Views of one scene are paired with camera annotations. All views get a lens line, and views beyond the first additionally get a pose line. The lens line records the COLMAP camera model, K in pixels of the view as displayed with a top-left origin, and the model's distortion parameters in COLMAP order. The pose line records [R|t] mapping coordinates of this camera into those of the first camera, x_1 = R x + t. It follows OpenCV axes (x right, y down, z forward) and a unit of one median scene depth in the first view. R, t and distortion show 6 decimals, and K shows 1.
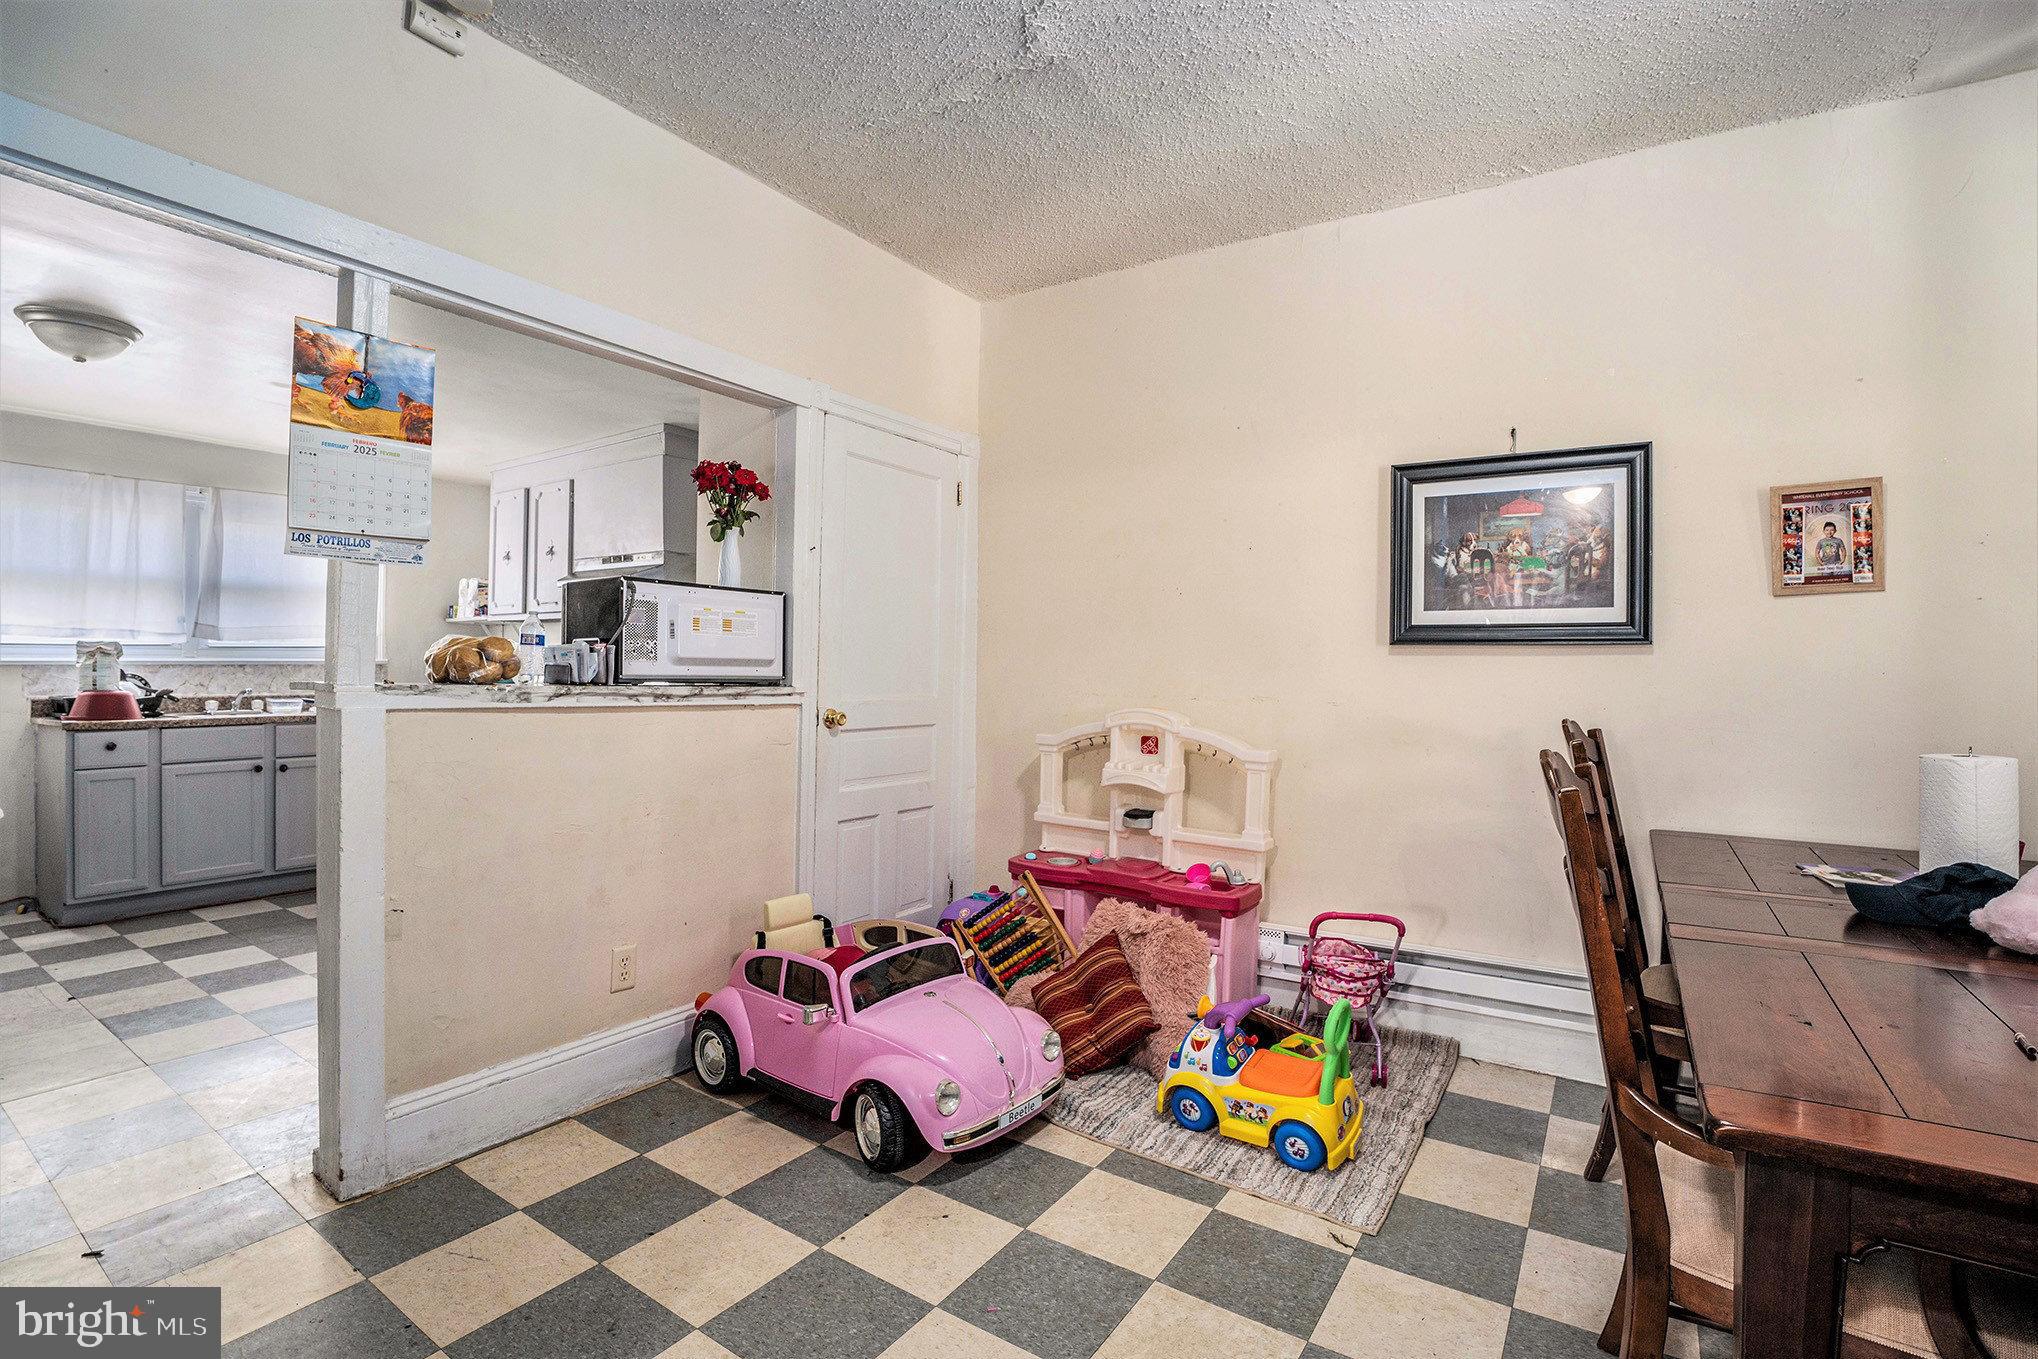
lens RADIAL K [[966.3, 0, 1025.2], [0, 966.3, 680.7], [0, 0, 1]] dist [-0.018224, 0.004965]
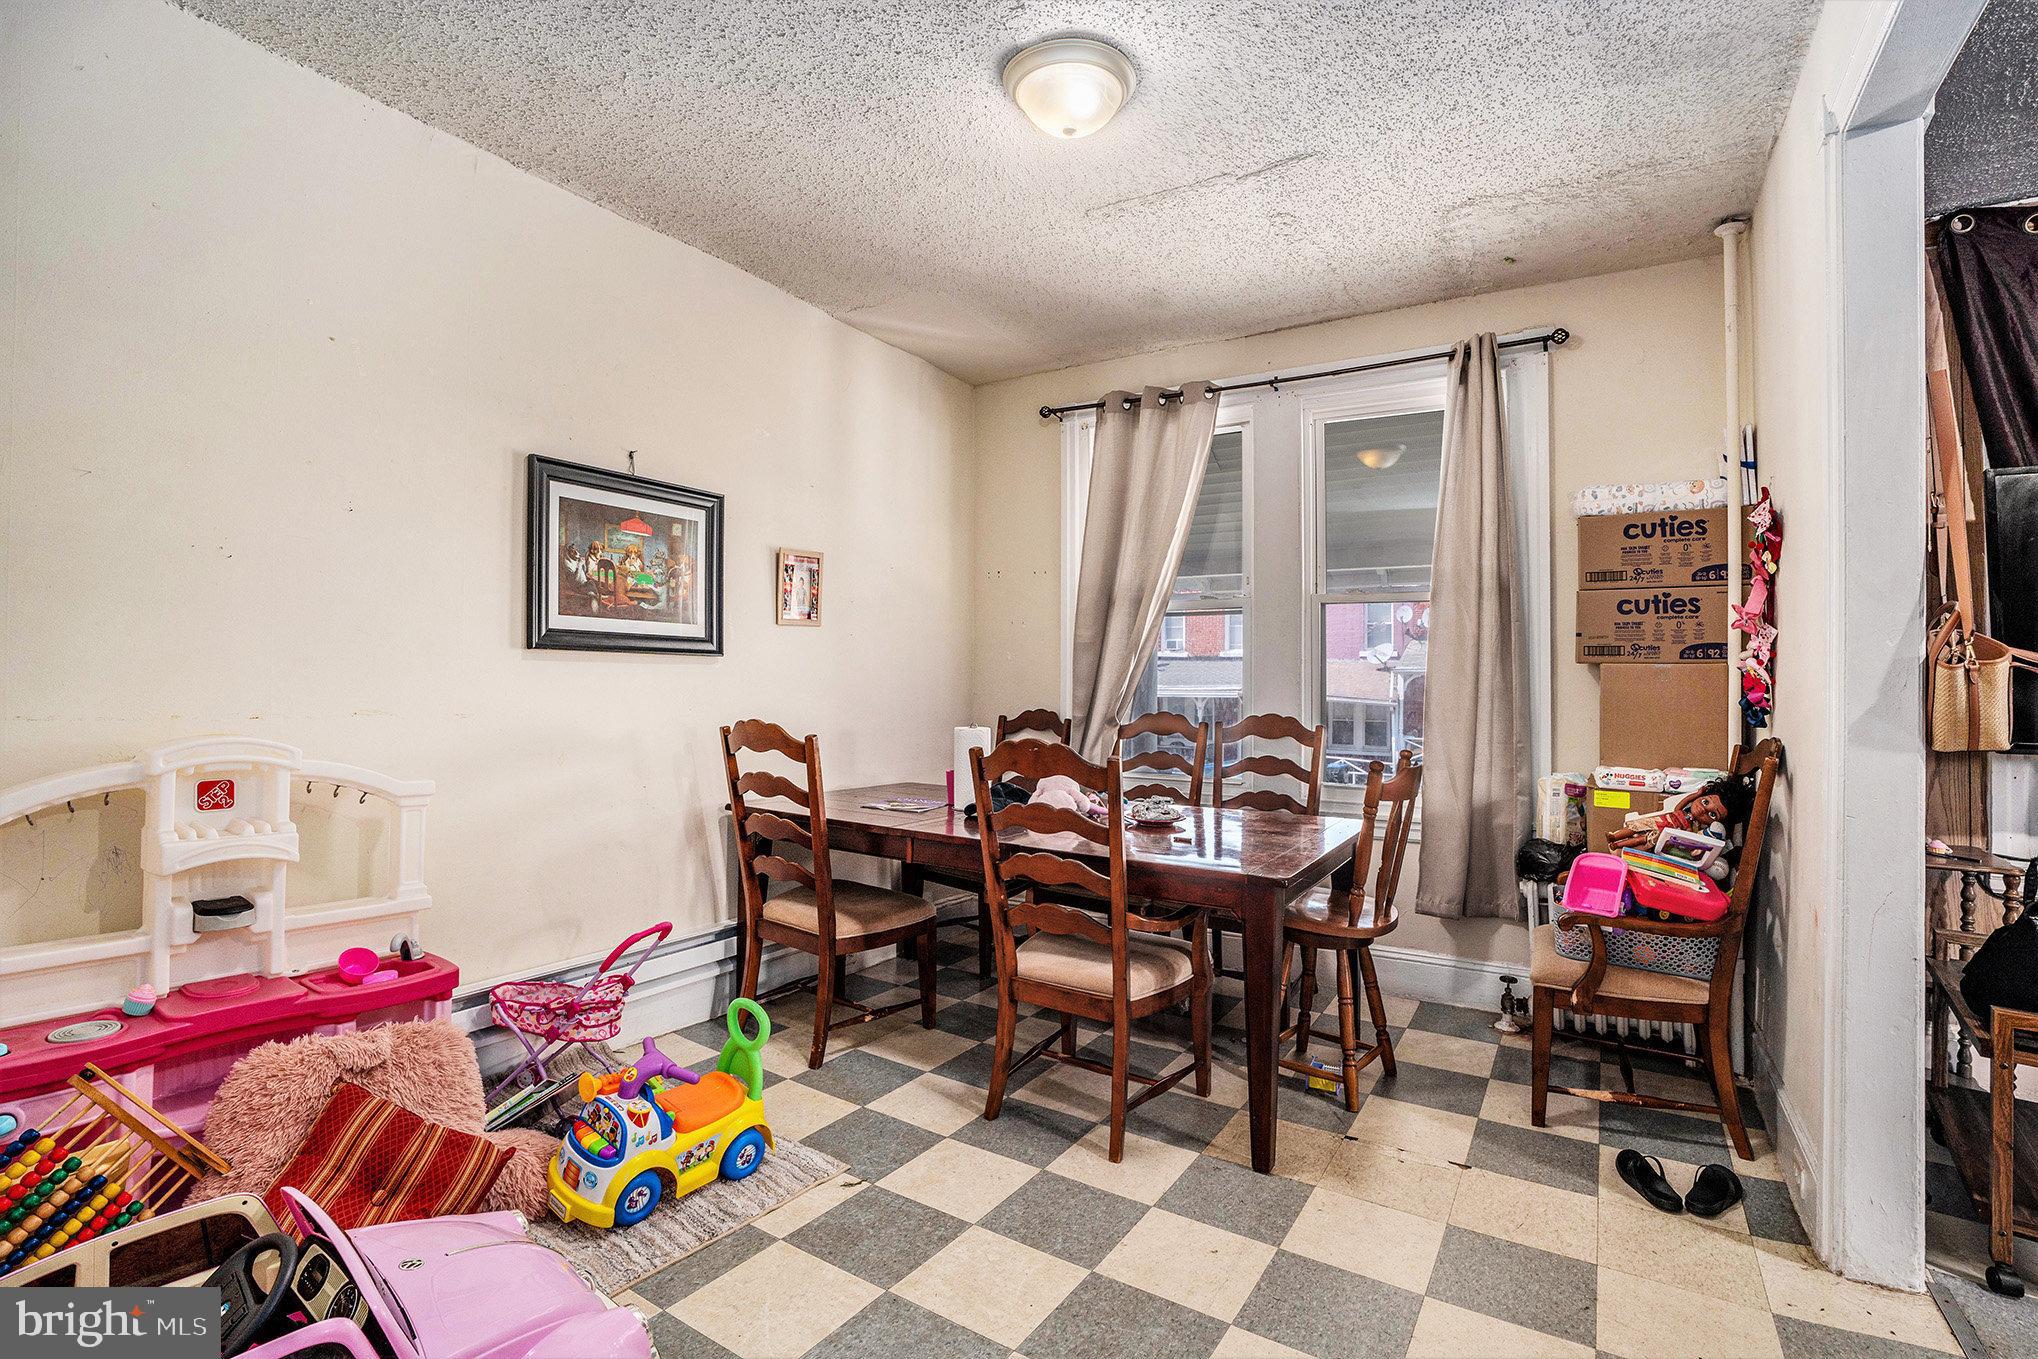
lens RADIAL K [[966.3, 0, 1023.4], [0, 966.3, 675.3], [0, 0, 1]] dist [-0.018224, 0.004965]
pose [[0.008592, -0.007438, 0.999935, -0.549520], [-0.009158, 0.999930, 0.007517, -0.023601], [-0.999921, -0.009222, 0.008524, 0.533371]]
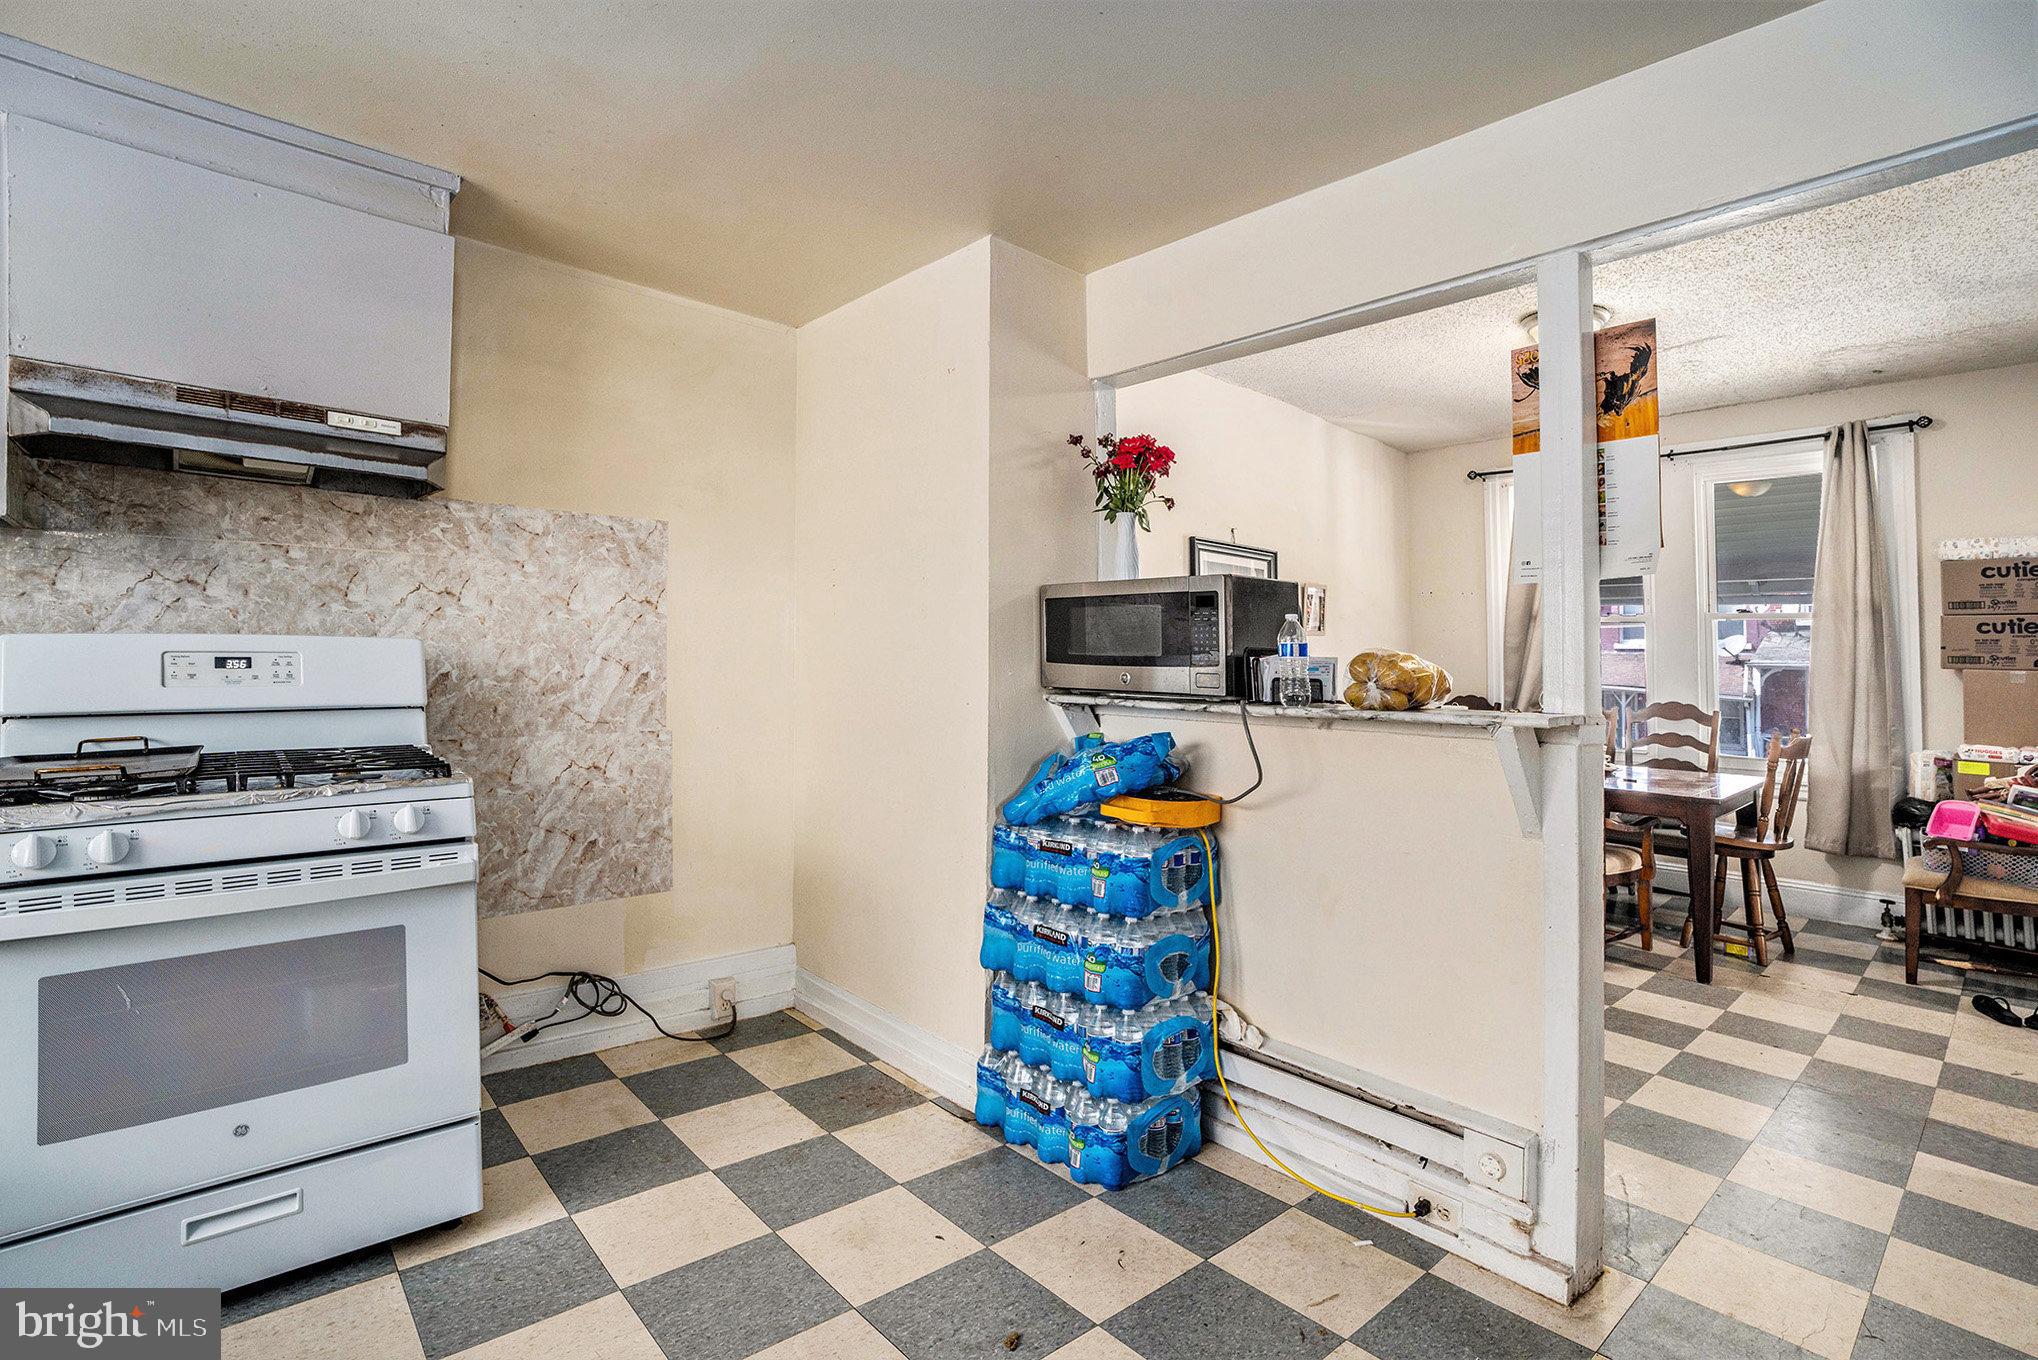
lens RADIAL K [[966.3, 0, 1013.0], [0, 966.3, 620.0], [0, 0, 1]] dist [-0.018224, 0.004965]
pose [[0.284008, 0.033866, 0.958224, -1.234187], [-0.019889, 0.999369, -0.029425, -0.037040], [-0.958616, -0.010701, 0.284502, 0.852968]]
